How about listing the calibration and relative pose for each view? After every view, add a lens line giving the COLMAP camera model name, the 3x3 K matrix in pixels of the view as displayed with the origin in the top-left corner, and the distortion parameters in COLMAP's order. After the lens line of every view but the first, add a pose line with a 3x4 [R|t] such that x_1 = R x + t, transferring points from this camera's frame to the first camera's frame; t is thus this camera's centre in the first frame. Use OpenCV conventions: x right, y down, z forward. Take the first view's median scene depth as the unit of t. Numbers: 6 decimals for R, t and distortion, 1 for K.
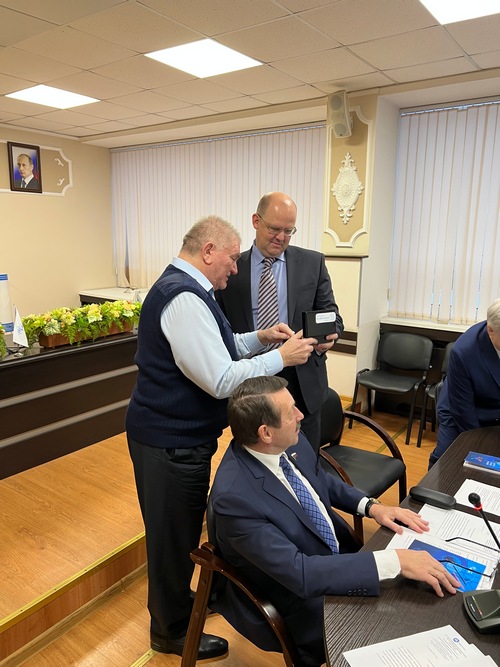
lens RADIAL K [[505.7, 0, 250.0], [0, 505.7, 333.5], [0, 0, 1]] dist [0.043125, -0.012776]
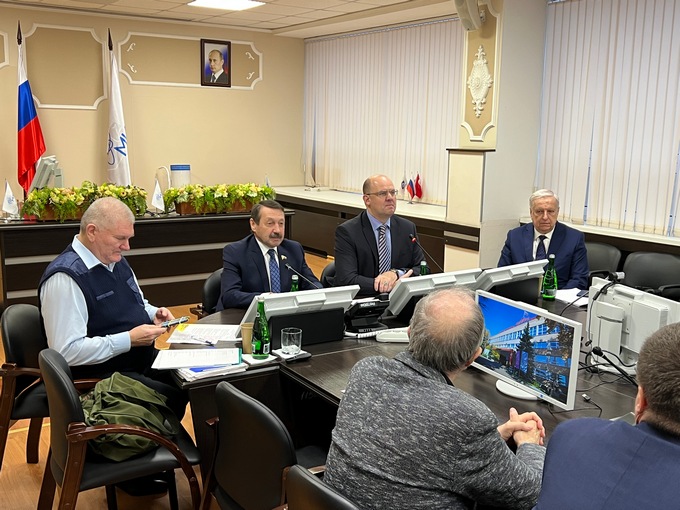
lens RADIAL K [[751.8, 0, 342.0], [0, 751.8, 270.4], [0, 0, 1]] dist [0.115620, -0.180631]
pose [[0.941498, 0.070027, -0.329663, 0.441890], [-0.075765, 0.997115, -0.004572, 0.105254], [0.328392, 0.029282, 0.944087, -0.459137]]
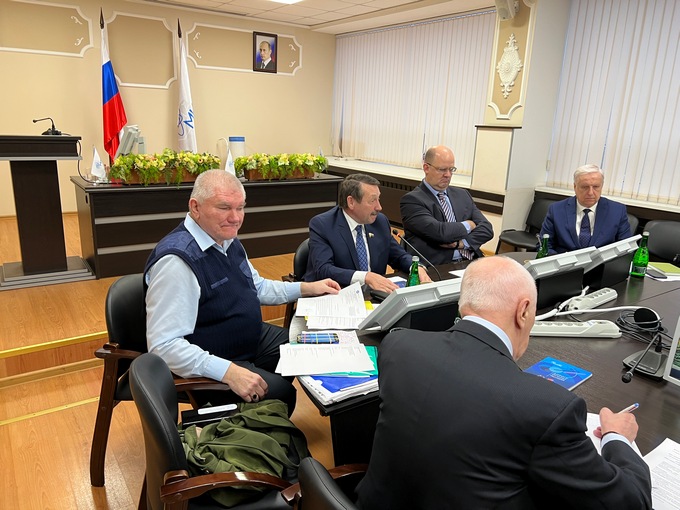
lens RADIAL K [[515.5, 0, 340.0], [0, 515.5, 255.0], [0, 0, 1]] dist [0.043125, -0.012776]
pose [[0.948445, 0.107169, -0.298273, 0.219694], [-0.090266, 0.993460, 0.069923, 0.082618], [0.303816, -0.039394, 0.951916, -0.226760]]
